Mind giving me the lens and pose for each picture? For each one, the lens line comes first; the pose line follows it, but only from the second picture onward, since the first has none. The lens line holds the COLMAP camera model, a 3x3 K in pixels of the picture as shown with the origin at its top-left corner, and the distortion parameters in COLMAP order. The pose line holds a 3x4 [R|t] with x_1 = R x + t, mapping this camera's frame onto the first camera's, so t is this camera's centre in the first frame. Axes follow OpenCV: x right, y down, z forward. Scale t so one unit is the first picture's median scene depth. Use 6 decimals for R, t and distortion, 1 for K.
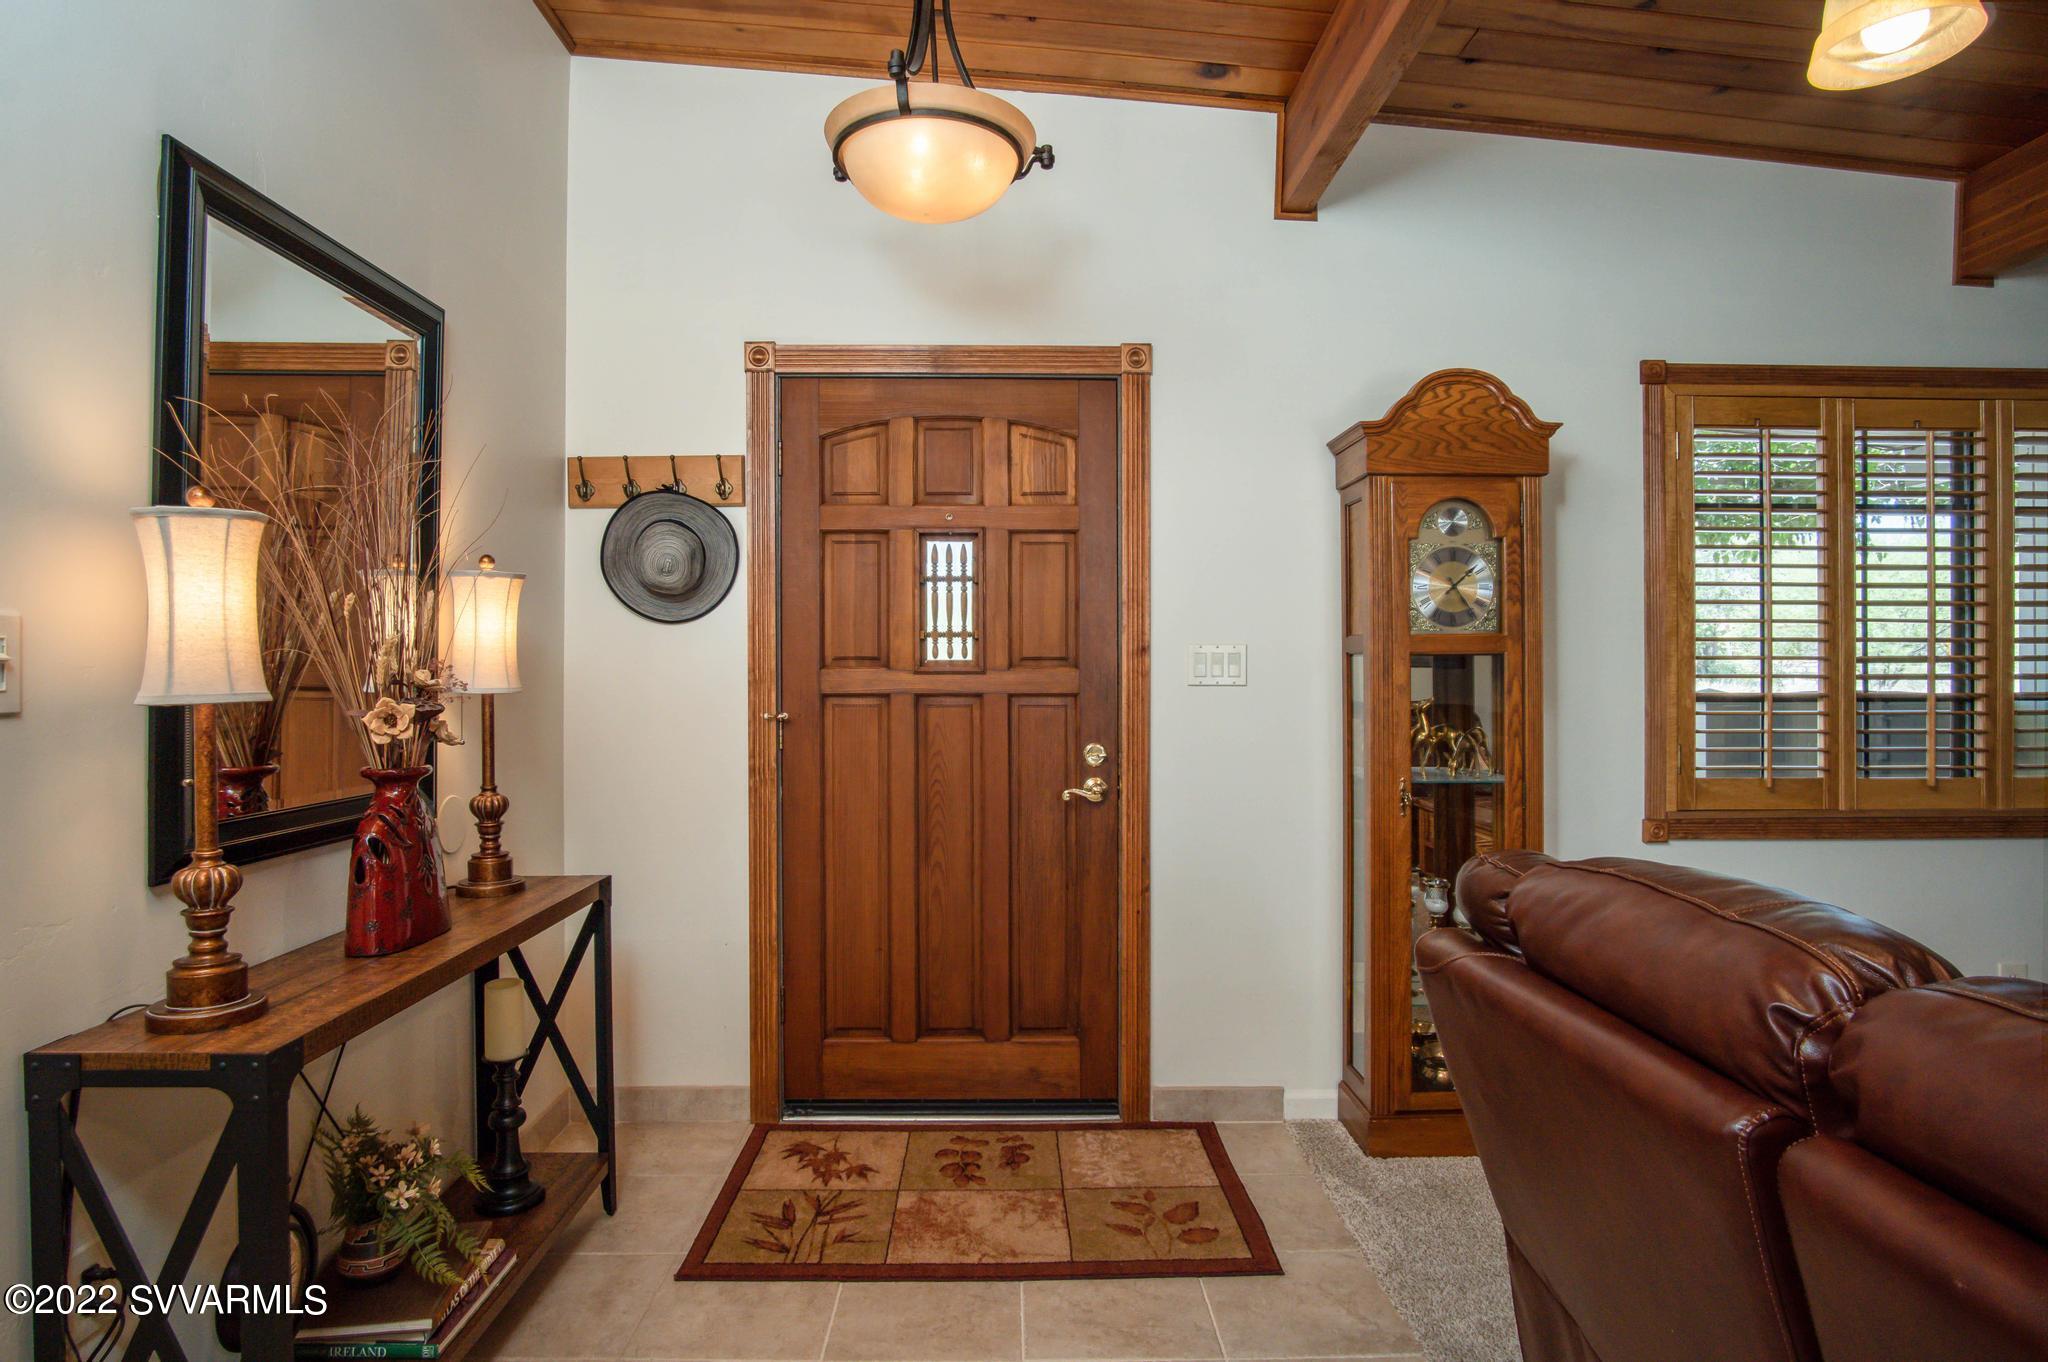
lens RADIAL K [[1103.4, 0, 1026.2], [0, 1103.4, 683.6], [0, 0, 1]] dist [-0.020508, 0.005553]
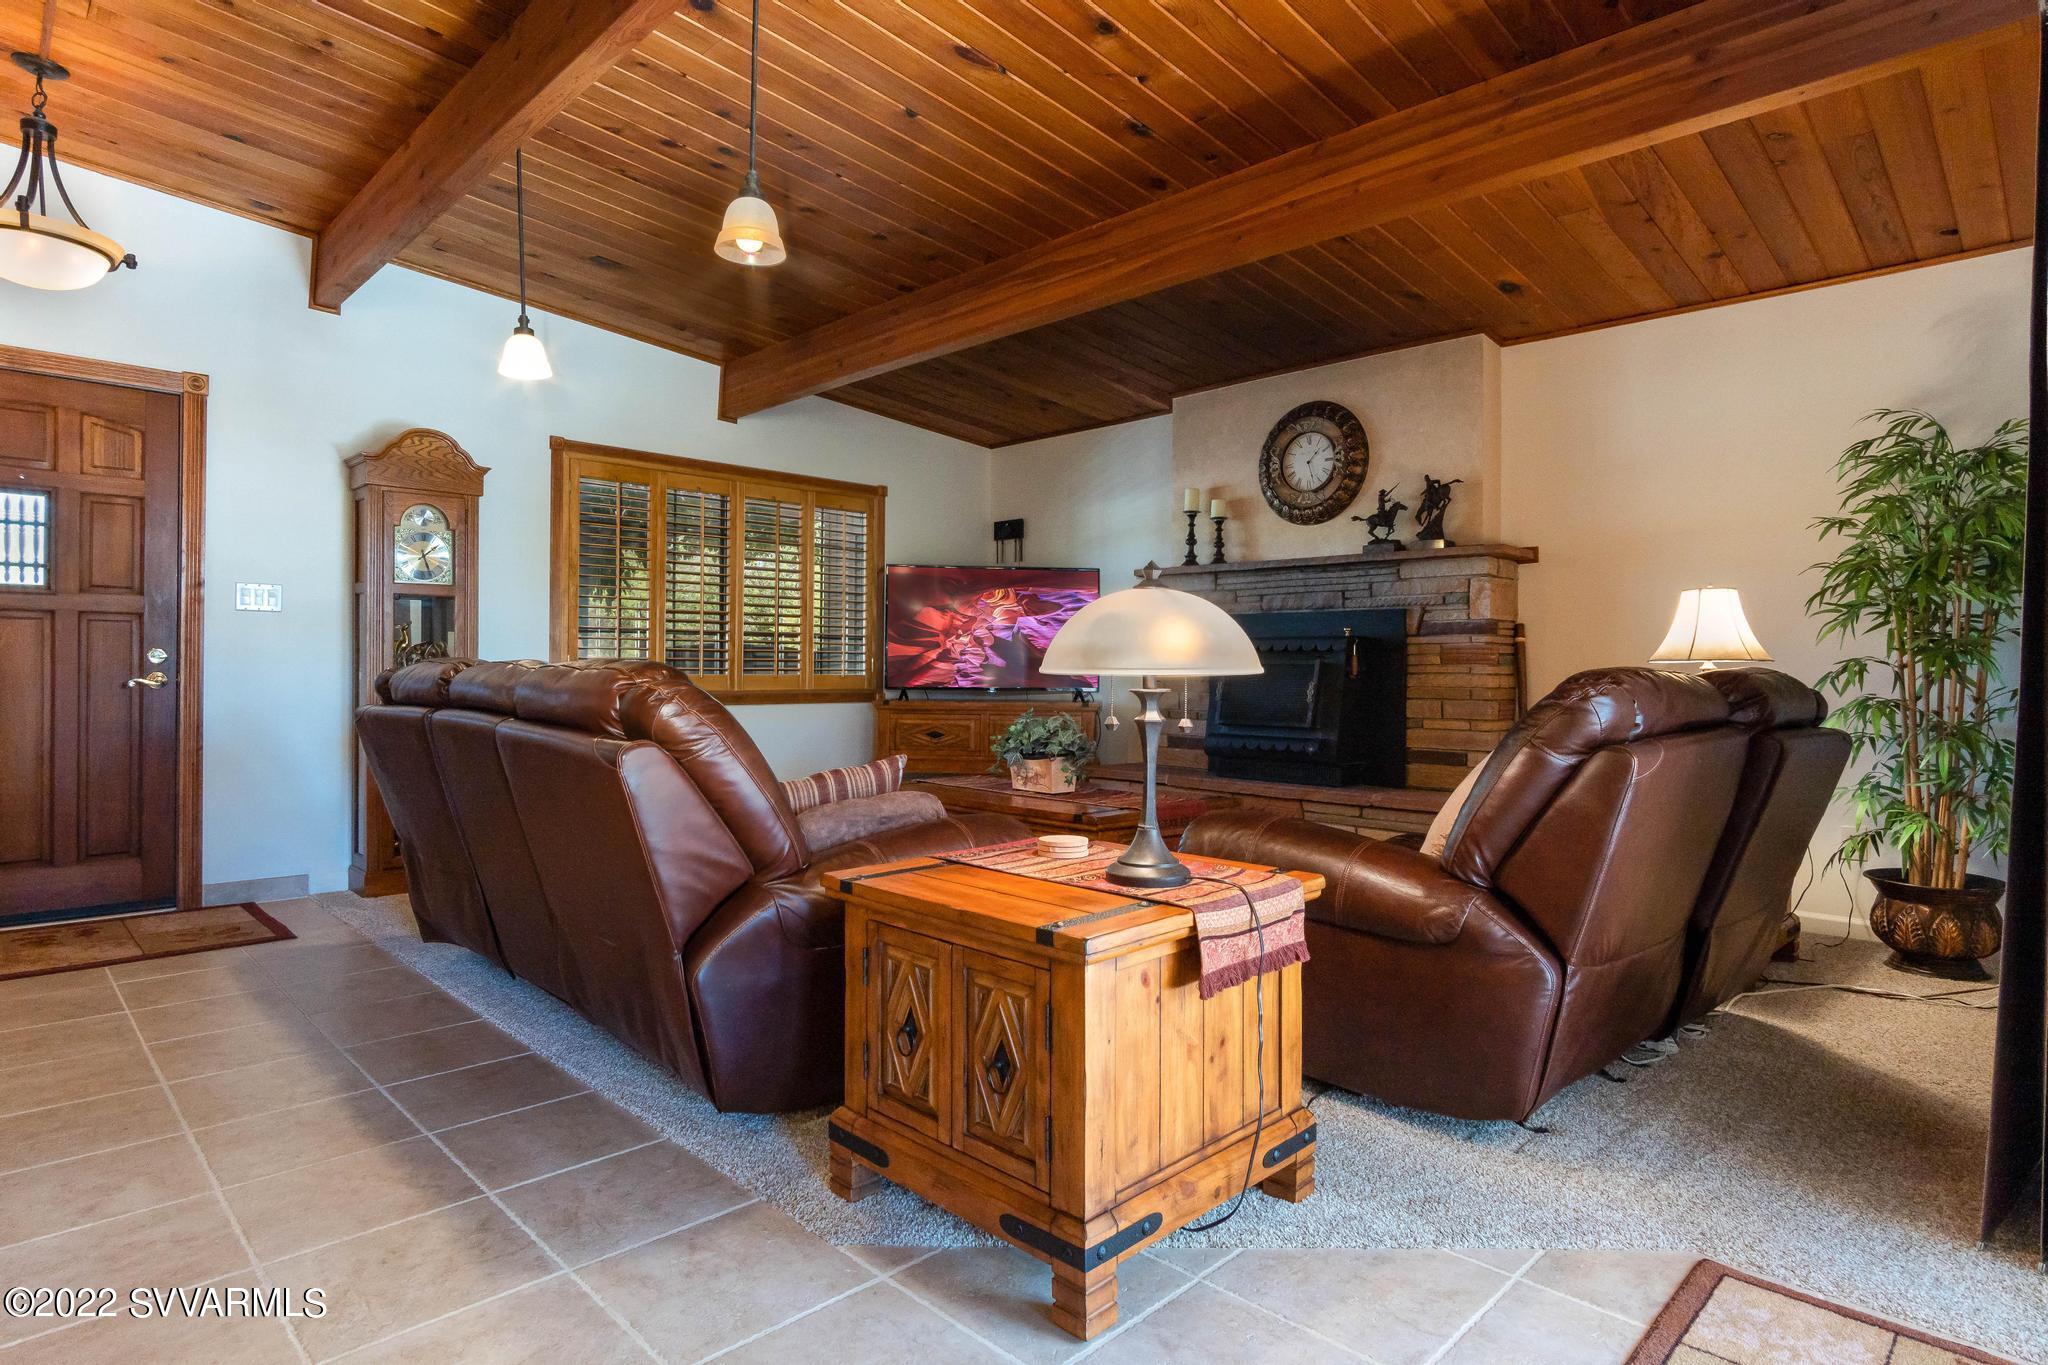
lens RADIAL K [[1103.4, 0, 1018.5], [0, 1103.4, 665.4], [0, 0, 1]] dist [-0.020508, 0.005553]
pose [[0.726239, 0.007403, 0.687402, -0.098706], [-0.010470, 0.999945, 0.000294, 0.064615], [-0.687362, -0.007410, 0.726277, -0.790974]]
